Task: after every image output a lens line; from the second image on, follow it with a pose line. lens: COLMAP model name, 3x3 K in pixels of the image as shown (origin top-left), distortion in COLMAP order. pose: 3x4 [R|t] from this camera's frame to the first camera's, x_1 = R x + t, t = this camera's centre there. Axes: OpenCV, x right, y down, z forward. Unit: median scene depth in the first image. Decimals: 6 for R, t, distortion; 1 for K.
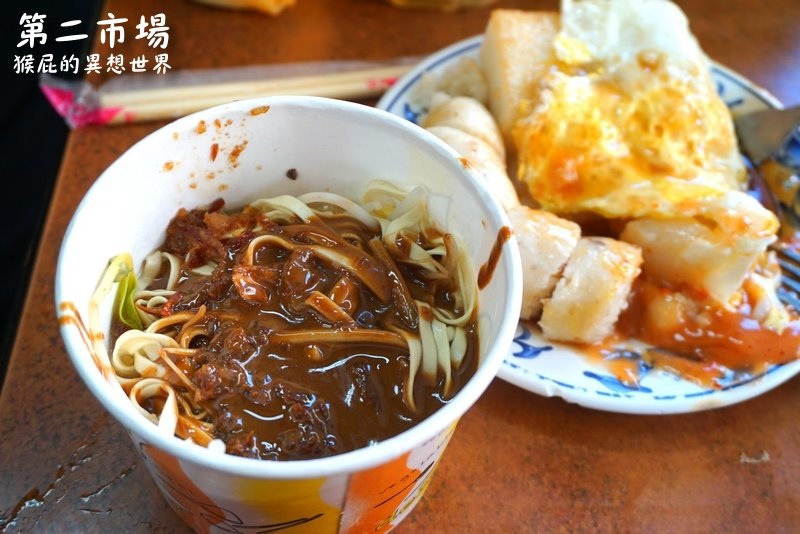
lens RADIAL K [[966.9, 0, 398.6], [0, 966.9, 266.9], [0, 0, 1]] dist [0.111009, 0.000000]
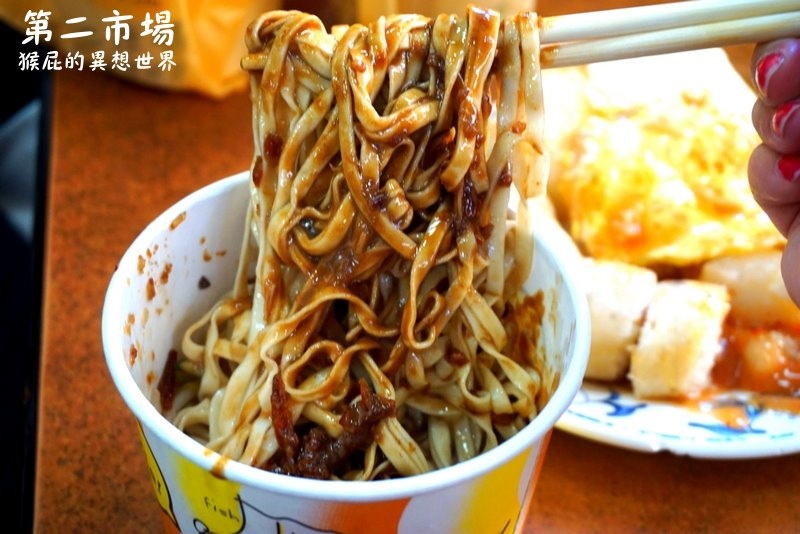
lens RADIAL K [[1519.4, 0, 400.5], [0, 1519.4, 266.6], [0, 0, 1]] dist [0.222230, 0.000000]
pose [[0.989796, -0.117880, 0.080056, -0.162316], [0.131835, 0.970774, -0.200545, 0.211319], [-0.054076, 0.209053, 0.976408, -0.382987]]
